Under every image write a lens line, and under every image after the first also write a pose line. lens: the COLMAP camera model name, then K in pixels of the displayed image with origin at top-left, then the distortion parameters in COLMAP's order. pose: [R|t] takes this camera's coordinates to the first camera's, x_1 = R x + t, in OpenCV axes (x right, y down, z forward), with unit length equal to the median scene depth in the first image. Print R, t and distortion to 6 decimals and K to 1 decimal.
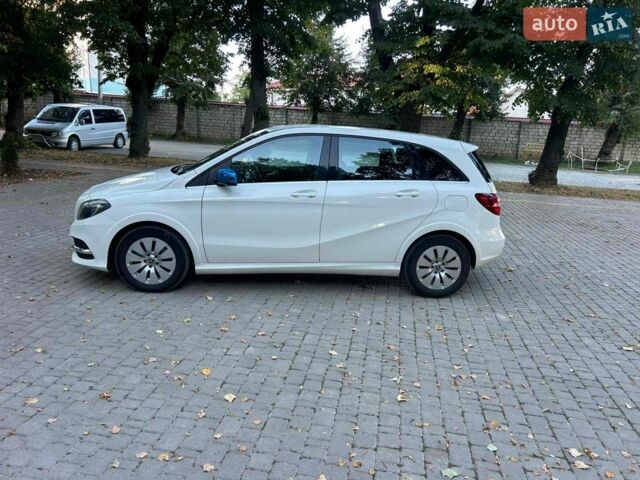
lens RADIAL K [[490.2, 0, 322.7], [0, 490.2, 239.6], [0, 0, 1]] dist [0.021098, -0.031318]
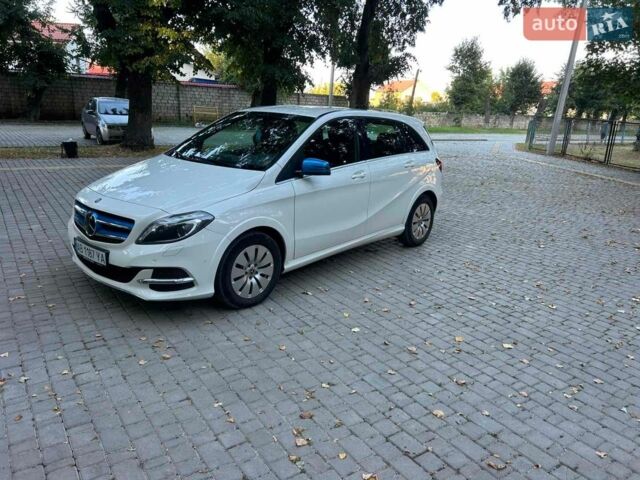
lens RADIAL K [[490.2, 0, 318.2], [0, 490.2, 238.5], [0, 0, 1]] dist [0.021098, -0.031318]
pose [[0.723303, -0.204080, 0.659685, -0.788690], [0.153017, 0.978949, 0.135074, -0.109509], [-0.673364, 0.003244, 0.739304, 0.252098]]
